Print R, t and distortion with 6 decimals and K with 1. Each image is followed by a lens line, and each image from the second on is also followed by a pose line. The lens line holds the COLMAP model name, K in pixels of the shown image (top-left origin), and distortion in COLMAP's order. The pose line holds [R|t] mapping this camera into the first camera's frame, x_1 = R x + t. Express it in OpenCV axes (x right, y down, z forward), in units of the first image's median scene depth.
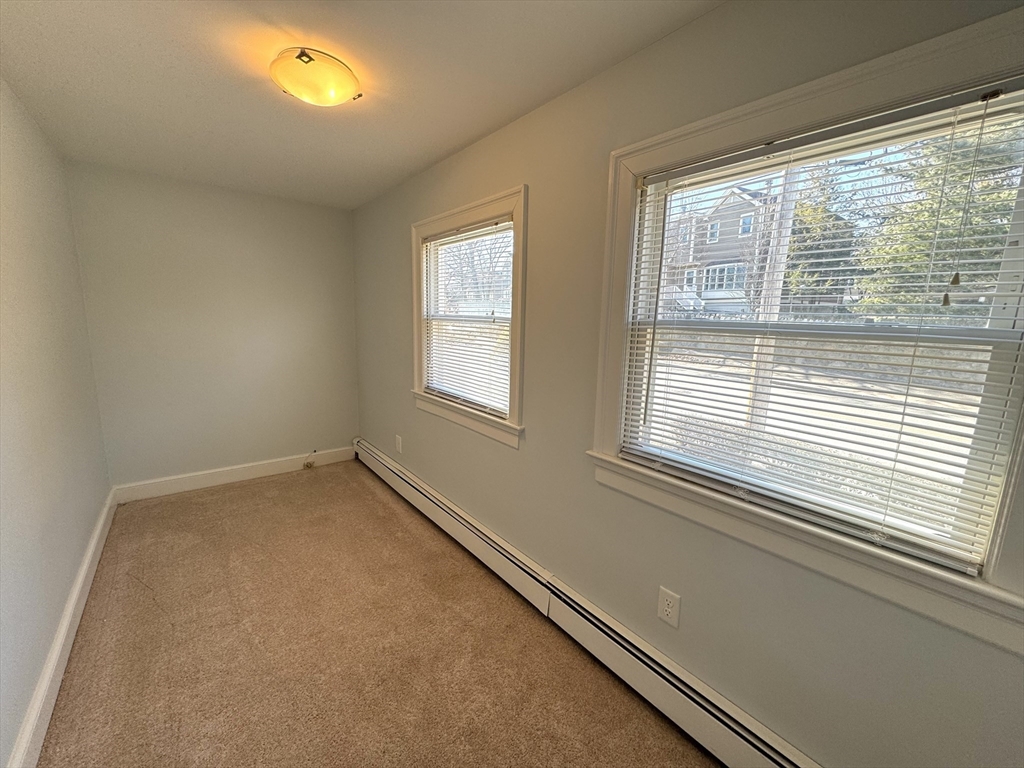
lens RADIAL K [[405.7, 0, 506.2], [0, 405.7, 373.8], [0, 0, 1]] dist [0.002017, -0.000825]
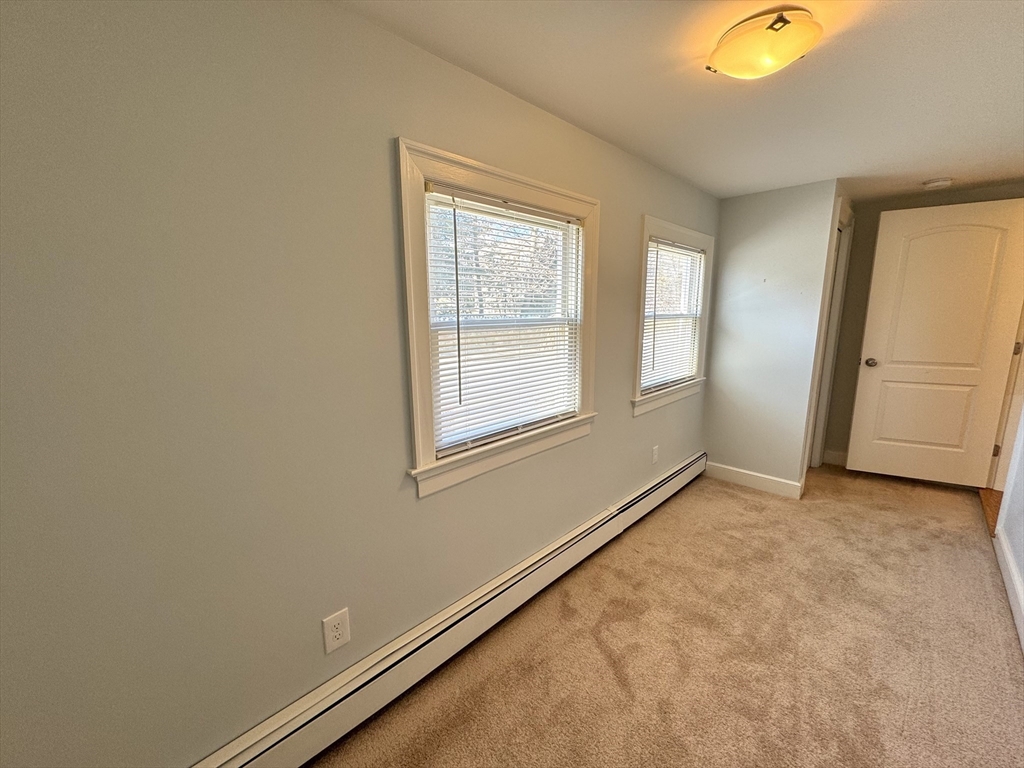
lens RADIAL K [[405.7, 0, 508.5], [0, 405.7, 392.3], [0, 0, 1]] dist [0.002017, -0.000825]
pose [[-0.097095, -0.197556, 0.975471, -0.977172], [0.170255, 0.962359, 0.211847, -0.195033], [-0.980605, 0.186648, -0.059805, 1.200928]]
